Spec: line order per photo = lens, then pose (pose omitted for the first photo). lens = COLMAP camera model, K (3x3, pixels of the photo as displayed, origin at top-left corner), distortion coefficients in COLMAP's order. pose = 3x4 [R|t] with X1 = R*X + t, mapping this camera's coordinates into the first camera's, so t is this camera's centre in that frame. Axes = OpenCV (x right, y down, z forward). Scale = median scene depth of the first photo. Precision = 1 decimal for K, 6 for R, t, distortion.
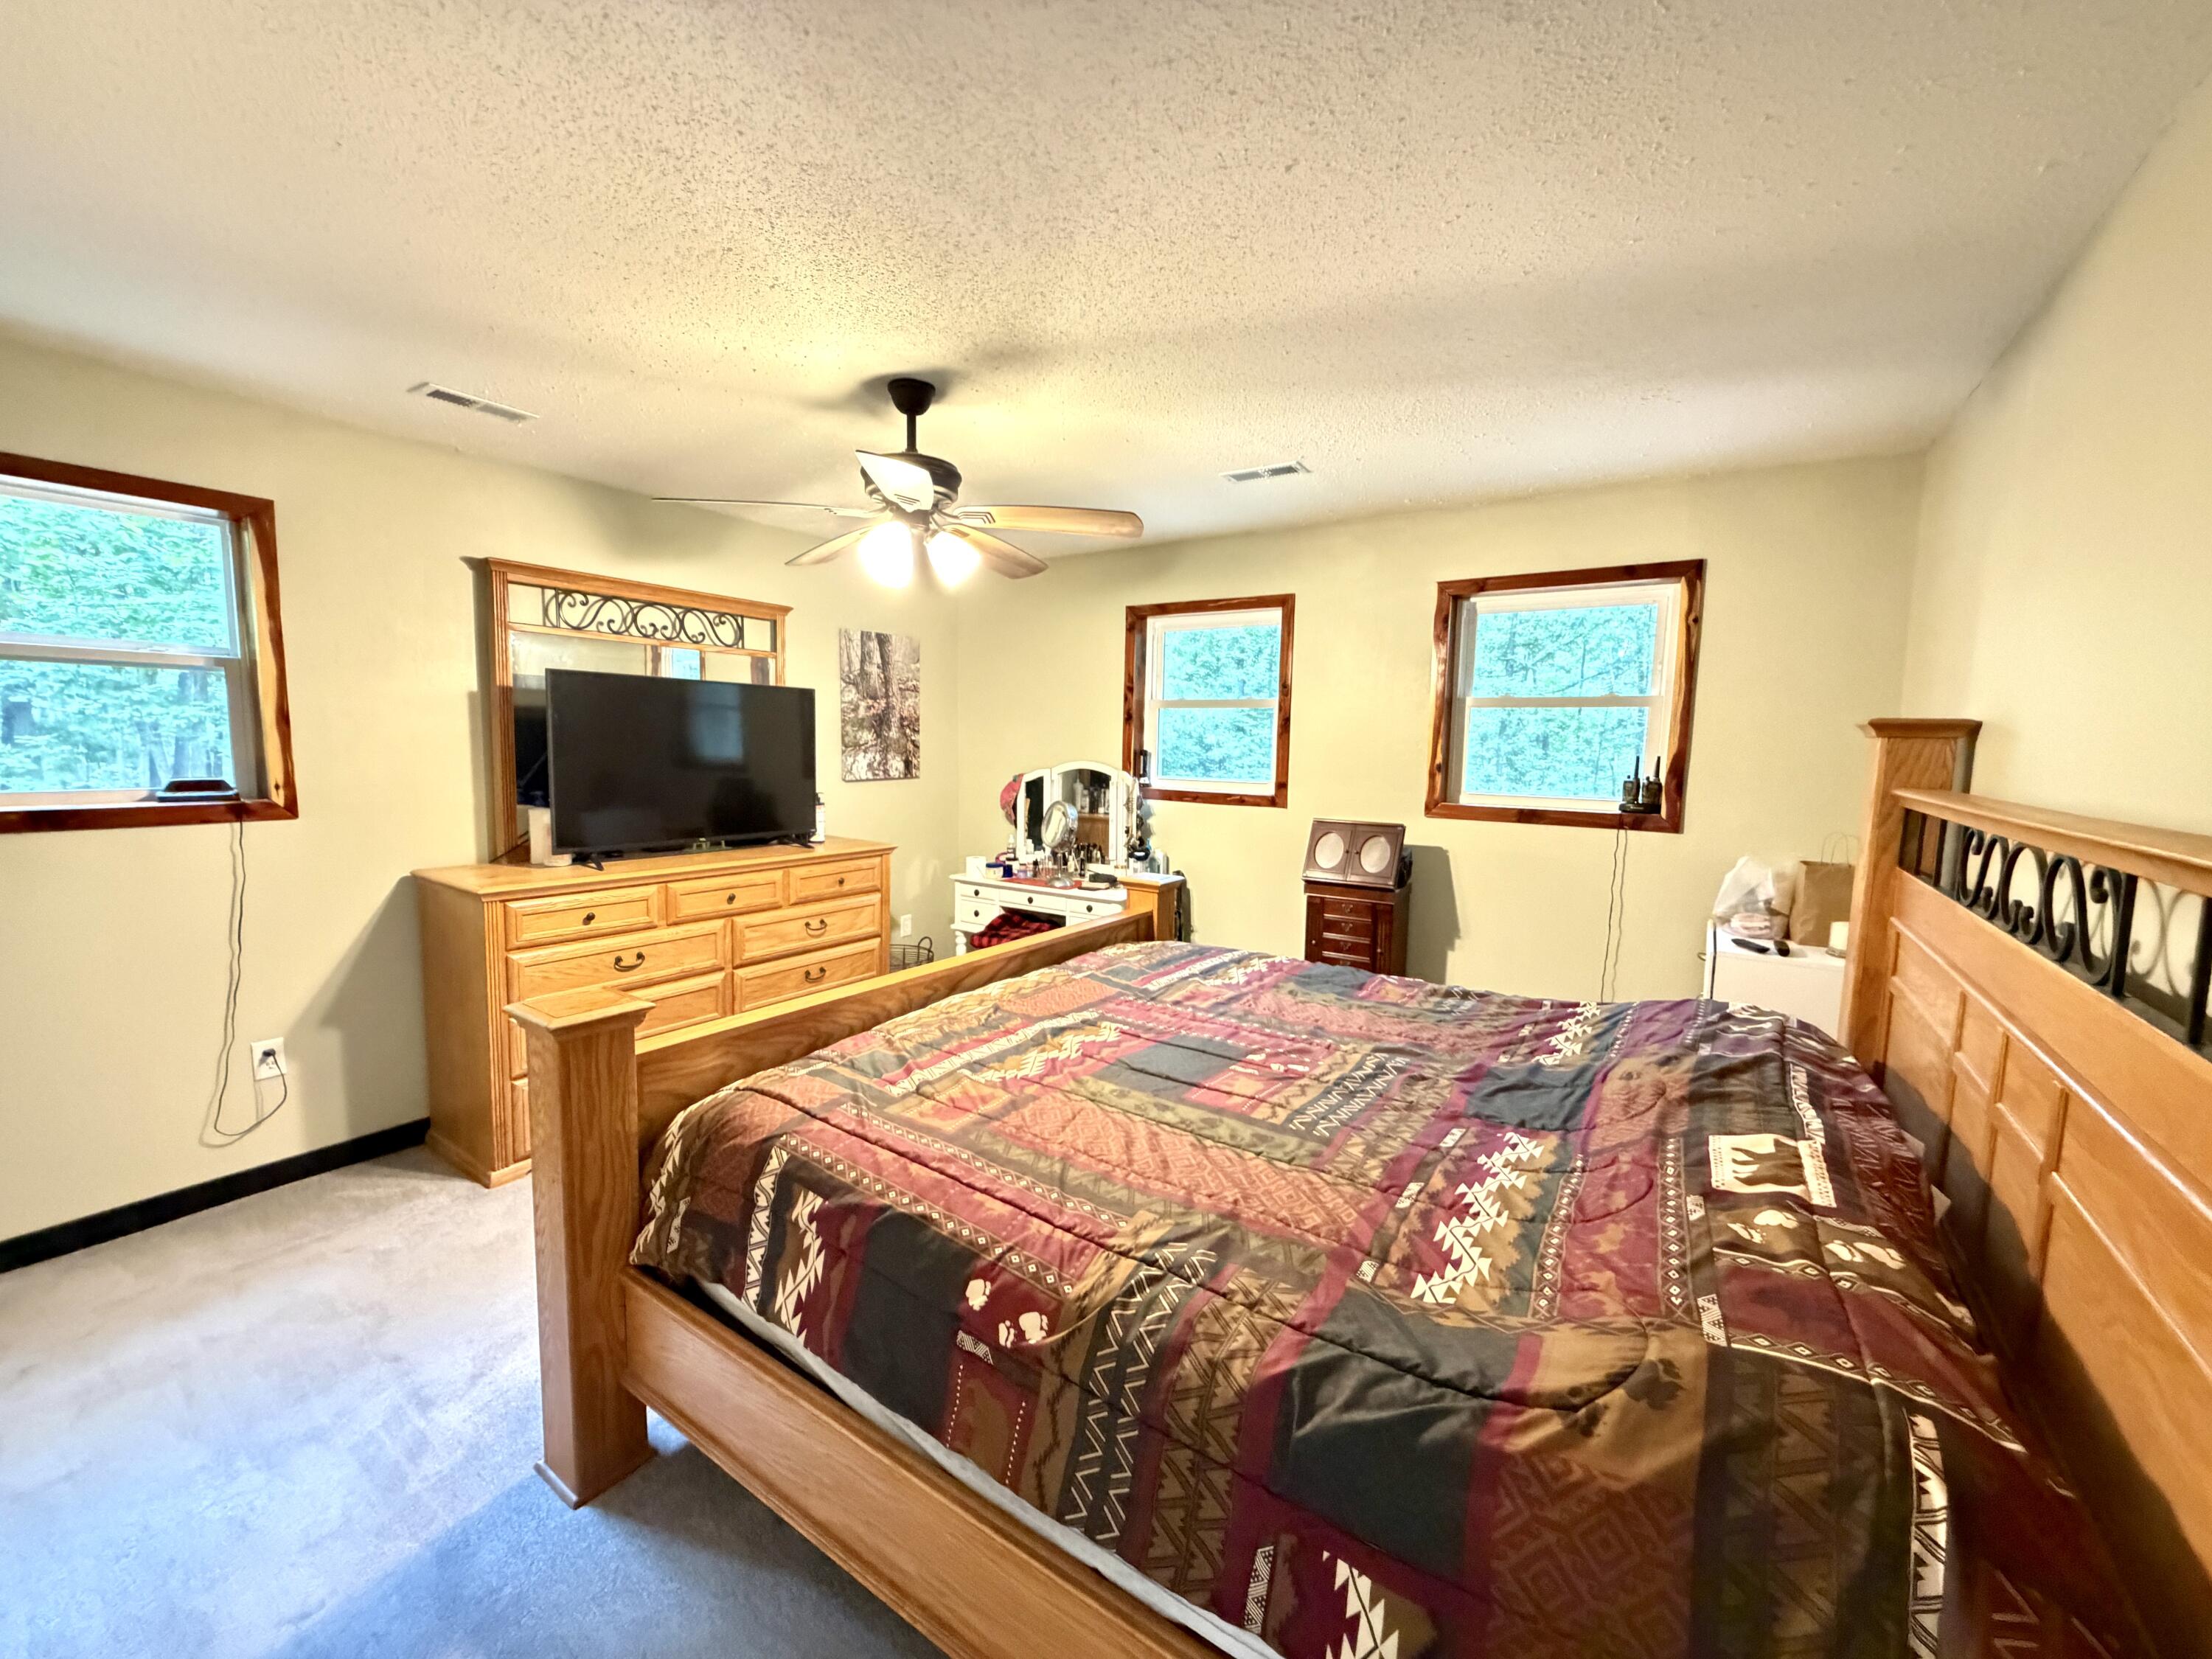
lens RADIAL K [[880.7, 0, 1099.4], [0, 880.7, 827.3], [0, 0, 1]] dist [0.000777, -0.000145]
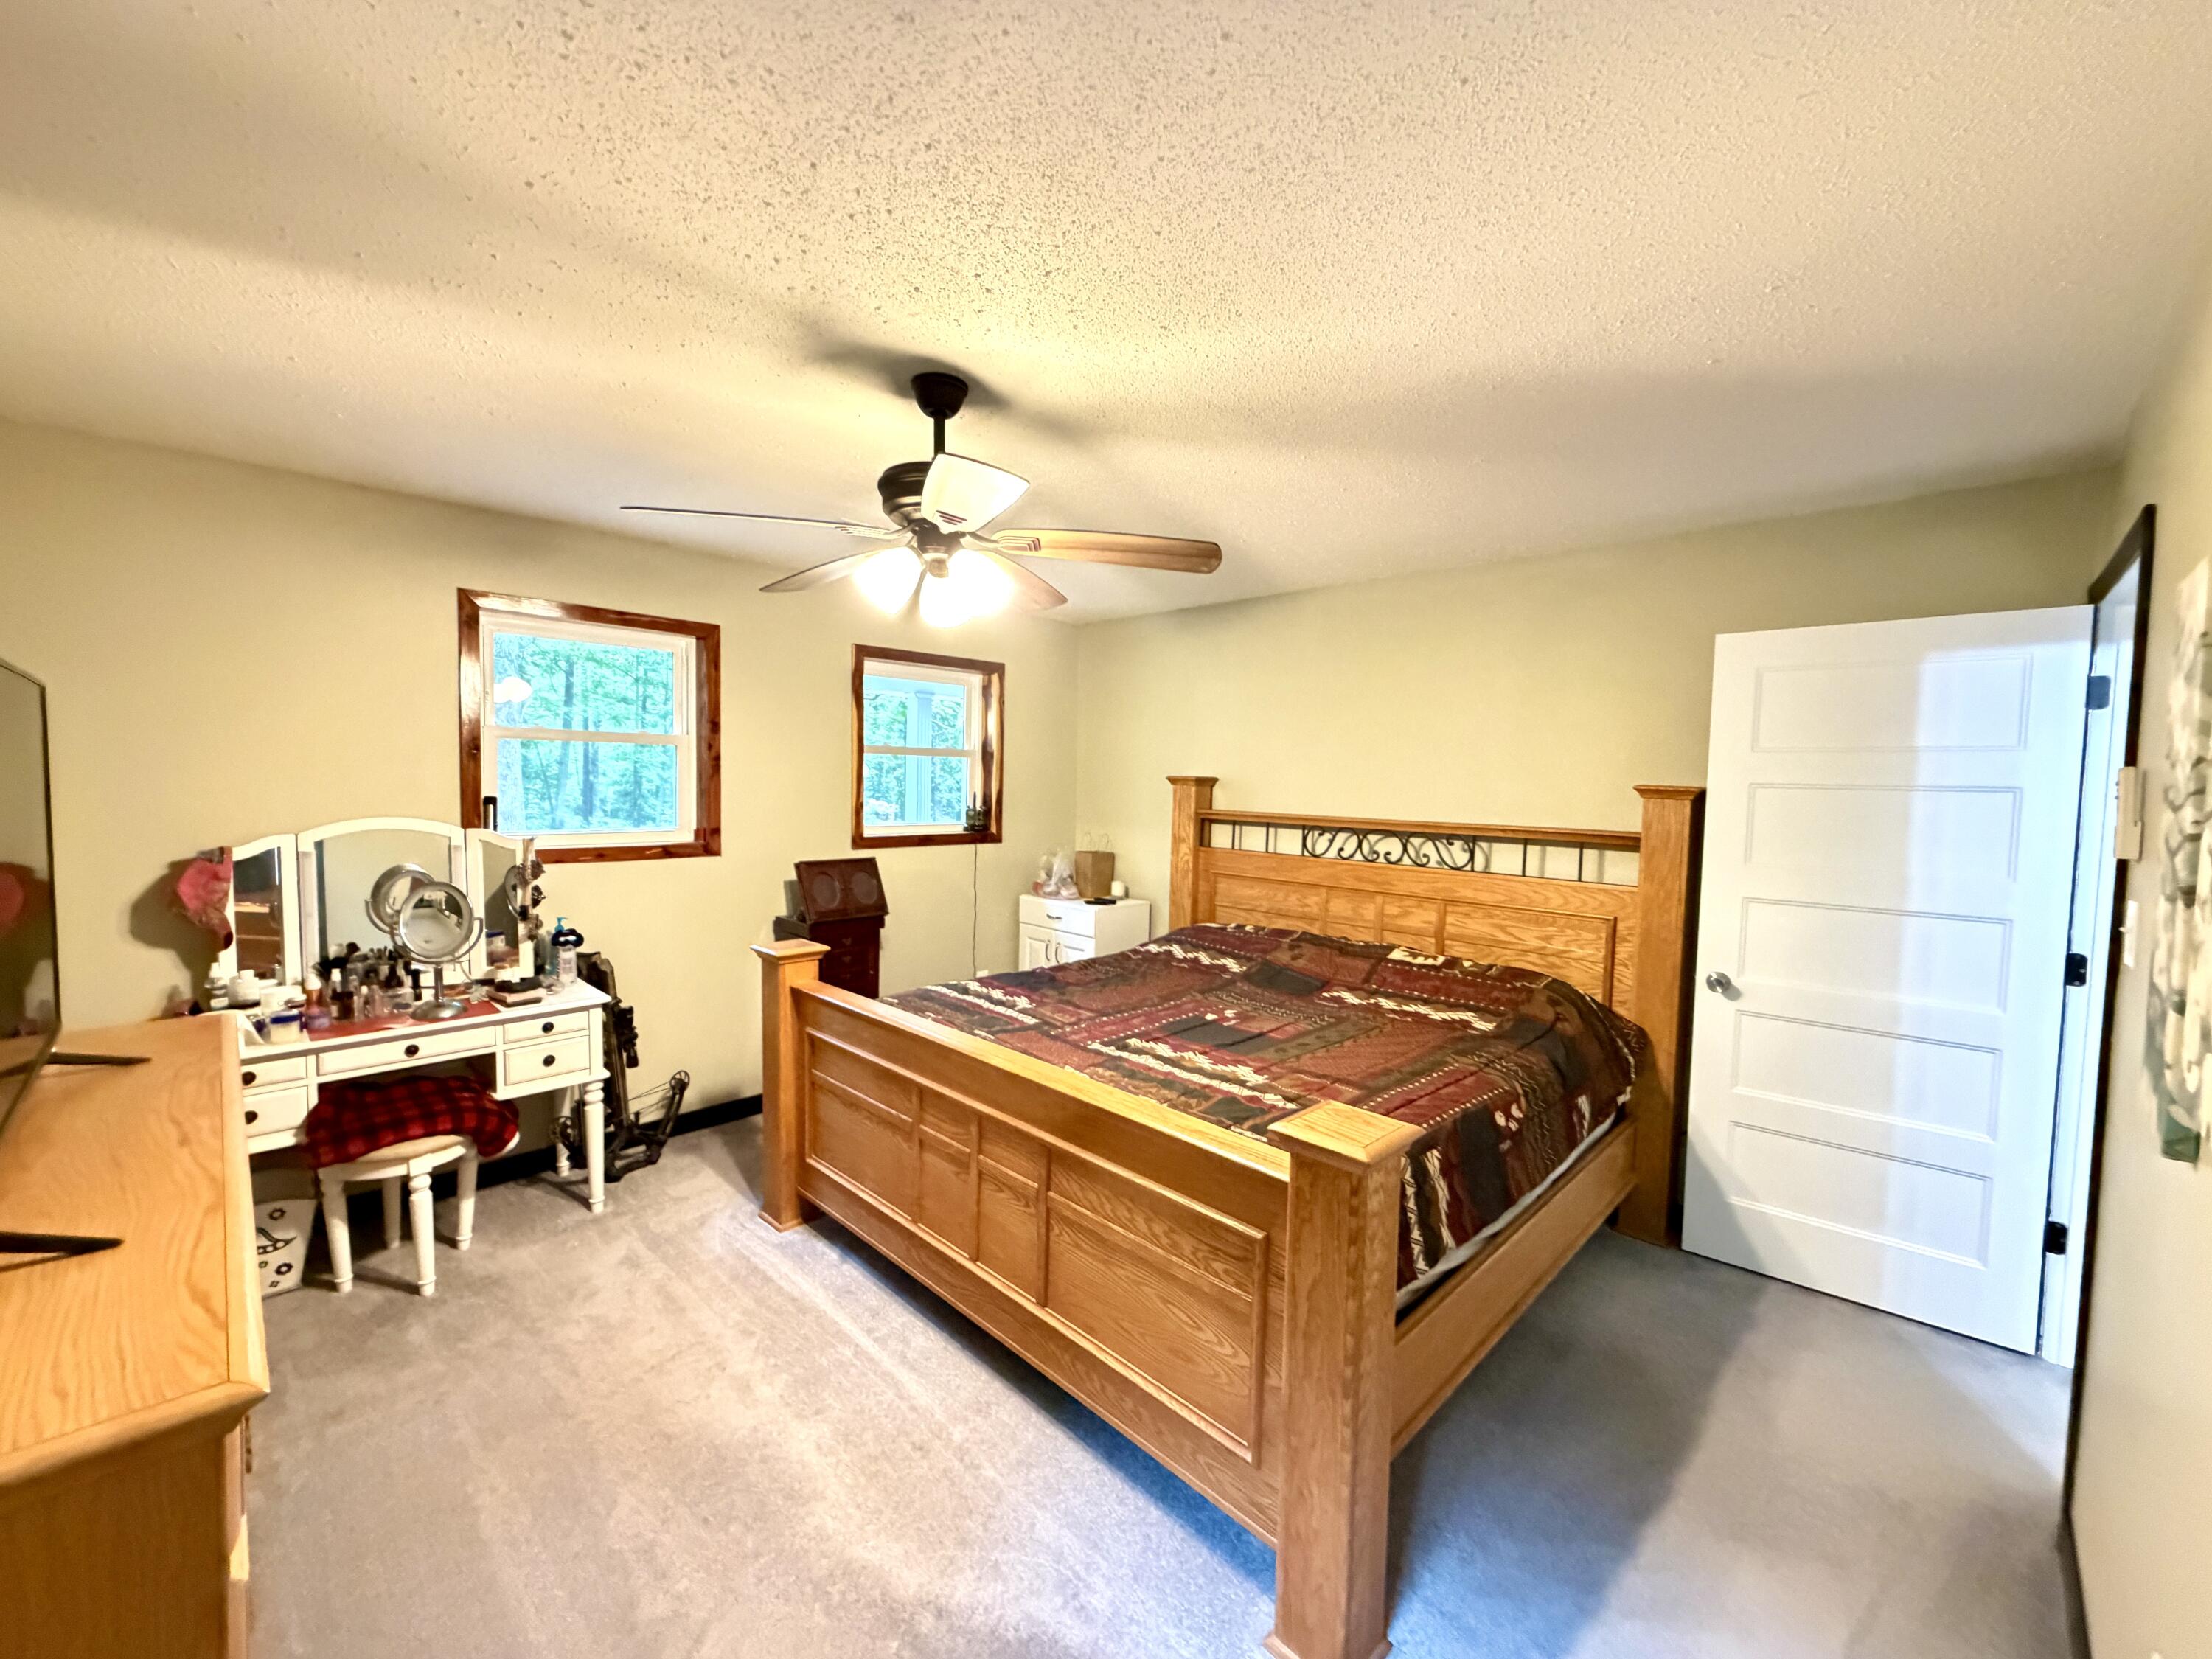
lens RADIAL K [[880.7, 0, 1099.4], [0, 880.7, 827.3], [0, 0, 1]] dist [0.000777, -0.000145]
pose [[0.182744, -0.070214, 0.980650, -0.781940], [0.080254, 0.995183, 0.056300, -0.090931], [-0.979880, 0.068412, 0.187499, 0.551721]]
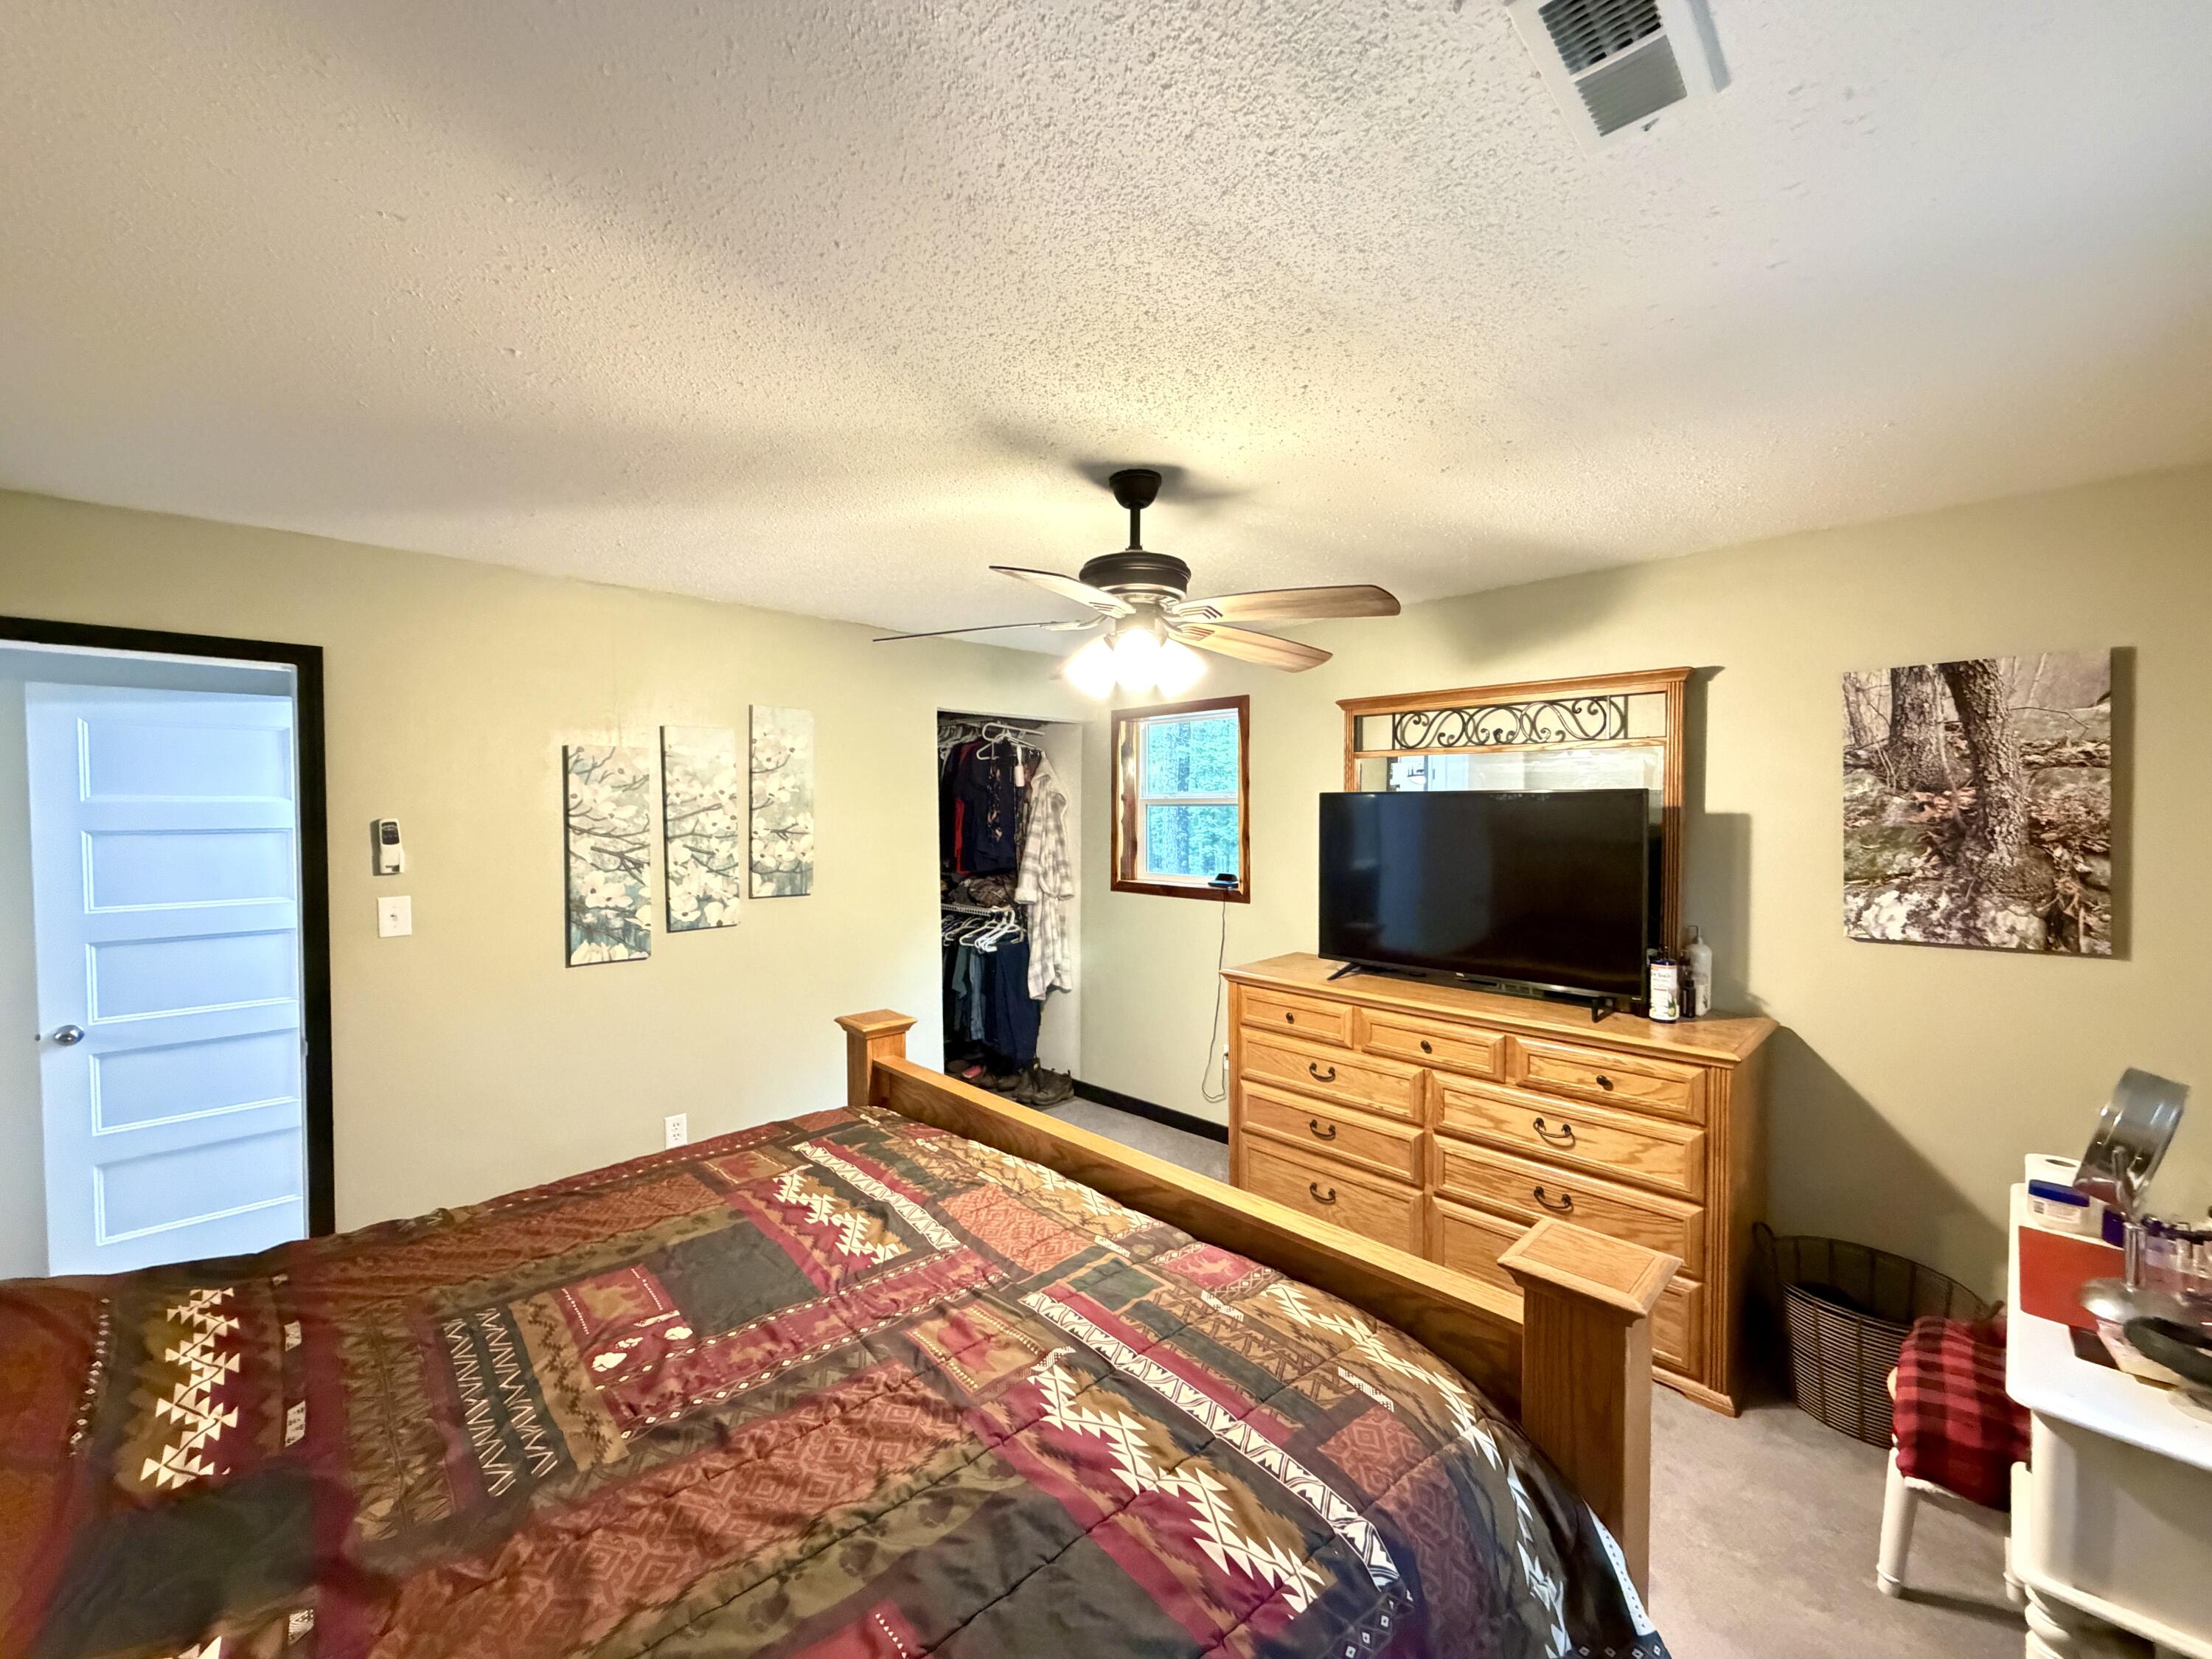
lens RADIAL K [[880.7, 0, 1099.4], [0, 880.7, 827.3], [0, 0, 1]] dist [0.000777, -0.000145]
pose [[-0.200237, 0.002737, -0.979744, 0.508287], [-0.096831, 0.995045, 0.022570, -0.125974], [0.974951, 0.099389, -0.198979, 0.895988]]
